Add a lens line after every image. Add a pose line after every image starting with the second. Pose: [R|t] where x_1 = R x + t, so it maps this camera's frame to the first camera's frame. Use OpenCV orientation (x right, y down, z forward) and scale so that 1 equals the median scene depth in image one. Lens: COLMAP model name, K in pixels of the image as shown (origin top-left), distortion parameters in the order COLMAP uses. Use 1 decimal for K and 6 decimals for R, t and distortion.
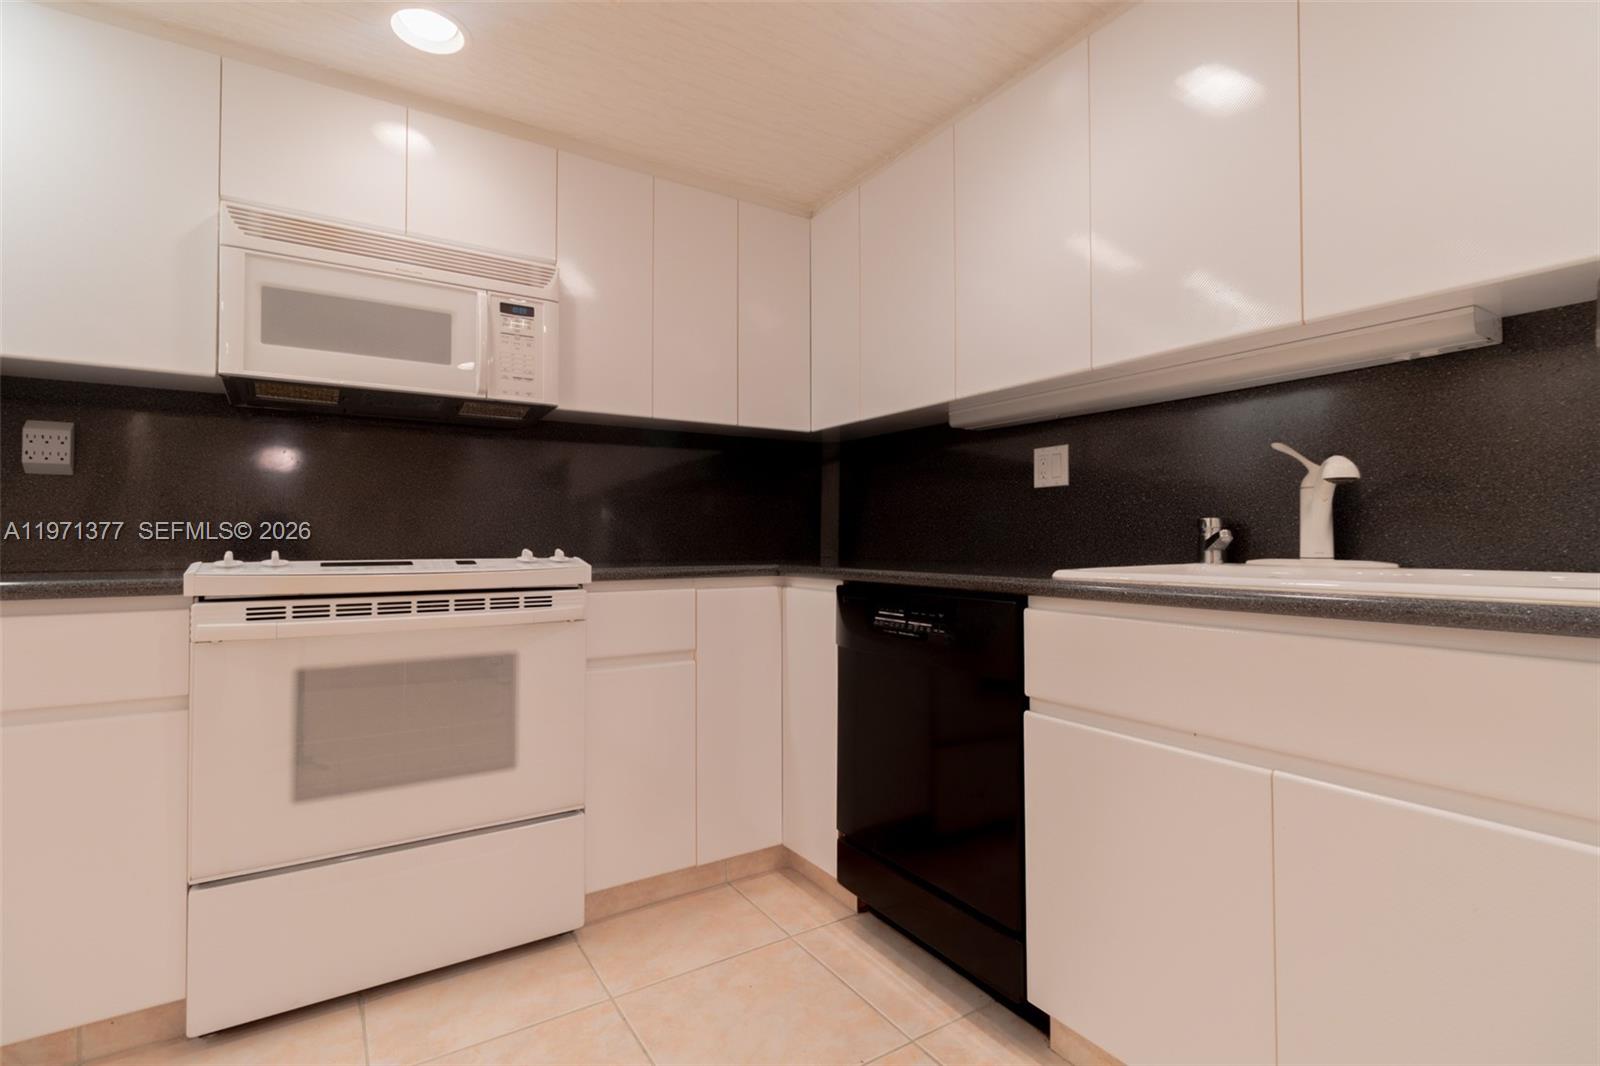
lens RADIAL K [[747.2, 0, 800.9], [0, 747.2, 527.4], [0, 0, 1]] dist [-0.001048, -0.000016]
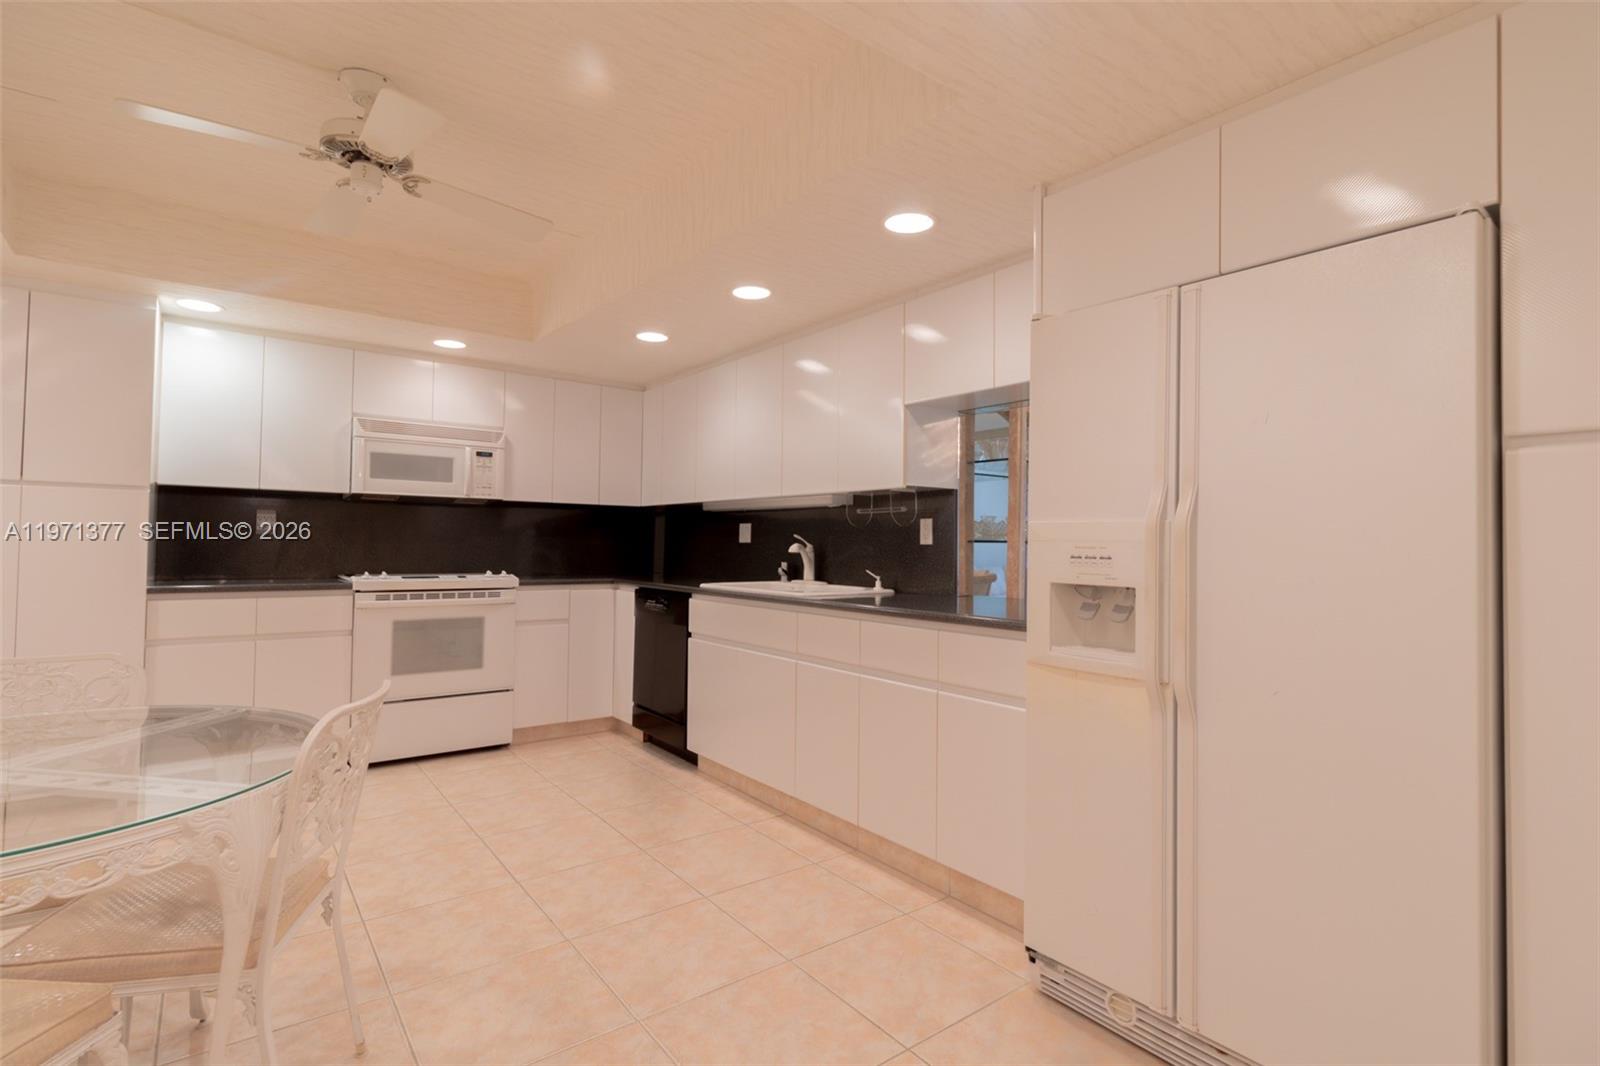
lens RADIAL K [[768.5, 0, 794.0], [0, 768.5, 529.4], [0, 0, 1]] dist [0.001912, 0.000017]
pose [[0.997359, 0.016693, 0.070683, 0.380708], [-0.016435, 0.999856, -0.004234, -0.101204], [-0.070744, 0.003061, 0.997490, -1.370266]]
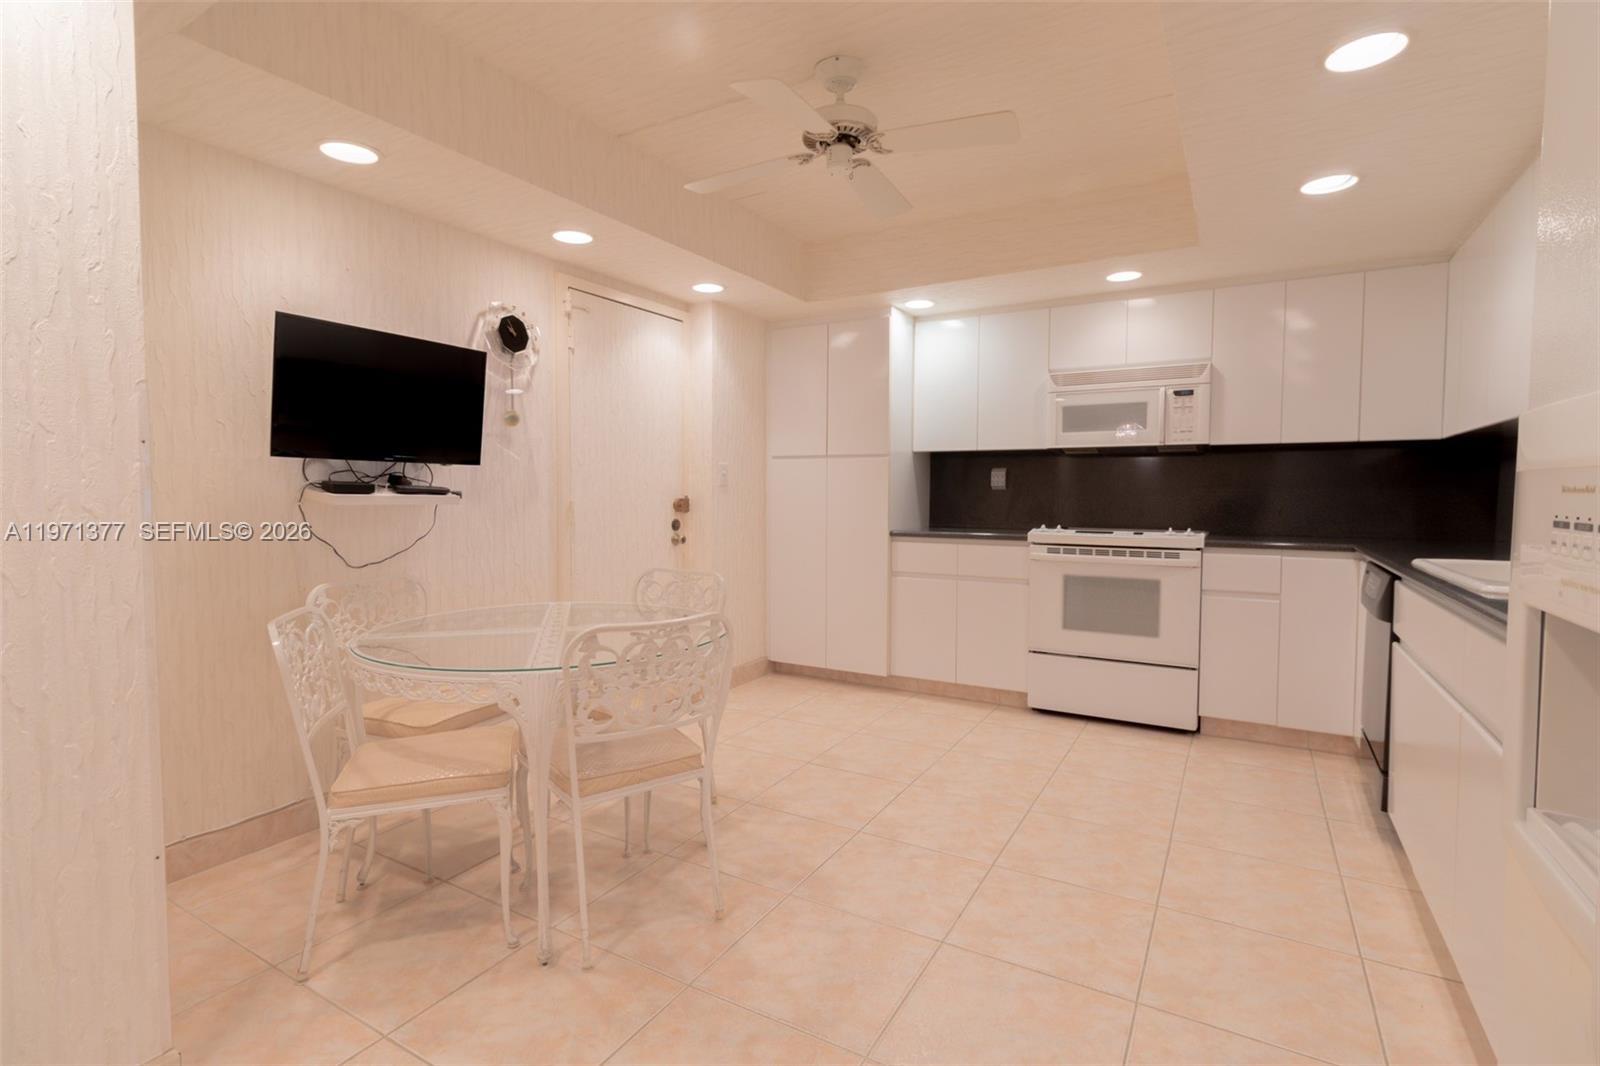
lens RADIAL K [[763.7, 0, 800.3], [0, 763.7, 525.4], [0, 0, 1]] dist [0.005407, 0.000525]
pose [[0.451021, 0.042180, -0.891516, 0.982151], [0.010818, 0.998551, 0.052717, -0.093252], [0.892448, -0.033421, 0.449911, -0.751896]]
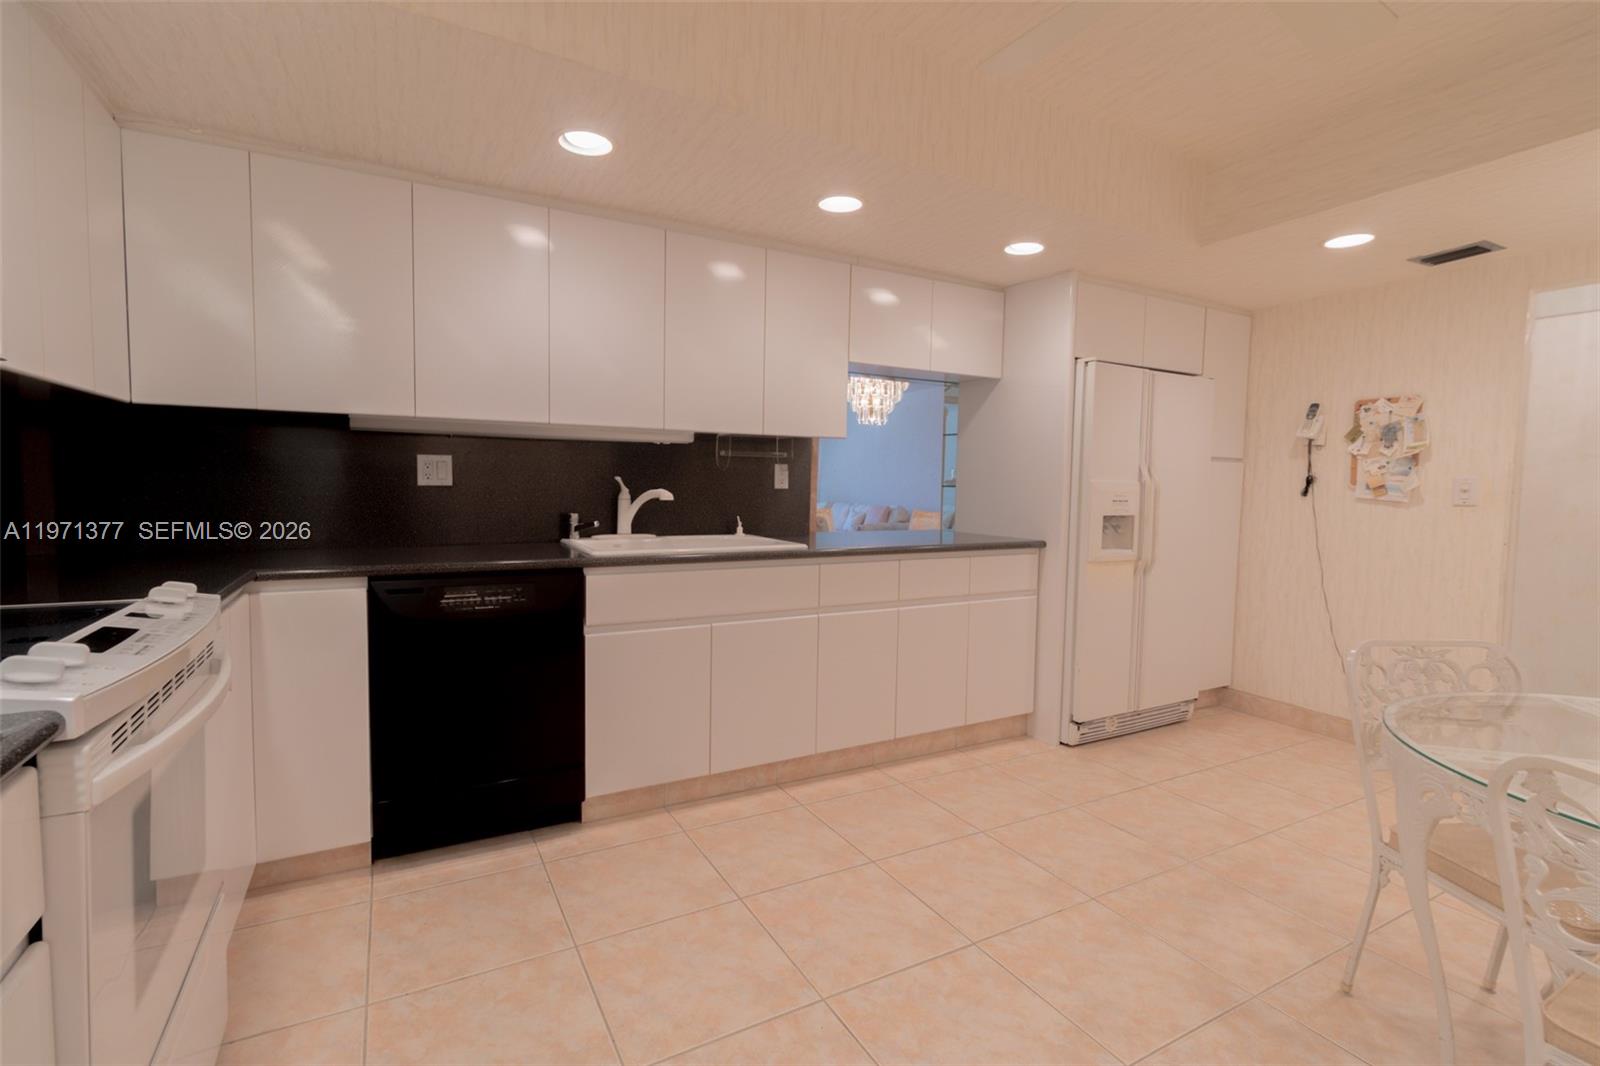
lens RADIAL K [[735.6, 0, 803.7], [0, 735.6, 528.2], [0, 0, 1]] dist [0.000342, -0.000482]
pose [[0.064779, -0.059270, 0.996138, -1.081791], [-0.030684, 0.997644, 0.061355, -0.094422], [-0.997428, -0.034540, 0.062808, 0.328747]]
